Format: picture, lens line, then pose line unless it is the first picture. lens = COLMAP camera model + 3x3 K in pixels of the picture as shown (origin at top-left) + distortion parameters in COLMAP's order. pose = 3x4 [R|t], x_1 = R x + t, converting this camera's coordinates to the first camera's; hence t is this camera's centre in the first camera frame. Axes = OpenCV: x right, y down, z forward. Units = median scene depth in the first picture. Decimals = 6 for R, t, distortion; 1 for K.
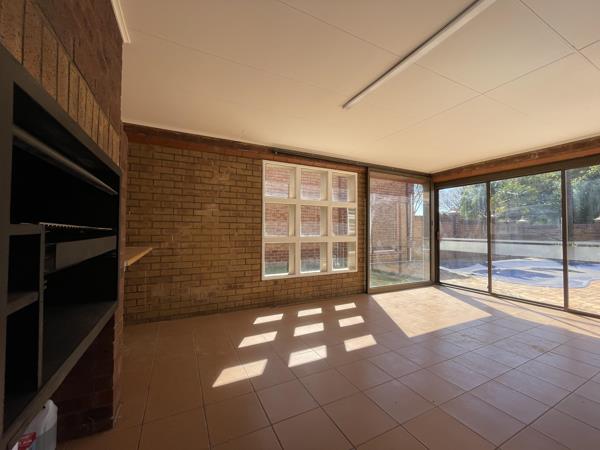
lens RADIAL K [[241.9, 0, 299.1], [0, 241.9, 225.6], [0, 0, 1]] dist [-0.001545, -0.000148]
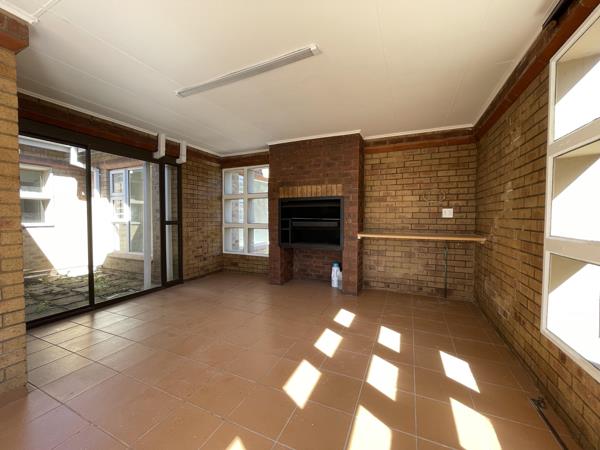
lens RADIAL K [[241.9, 0, 299.1], [0, 241.9, 225.6], [0, 0, 1]] dist [-0.001545, -0.000148]
pose [[-0.782150, 0.011817, -0.622978, 0.711464], [0.004762, 0.999904, 0.012988, 0.031330], [0.623072, 0.007192, -0.782132, 1.600802]]
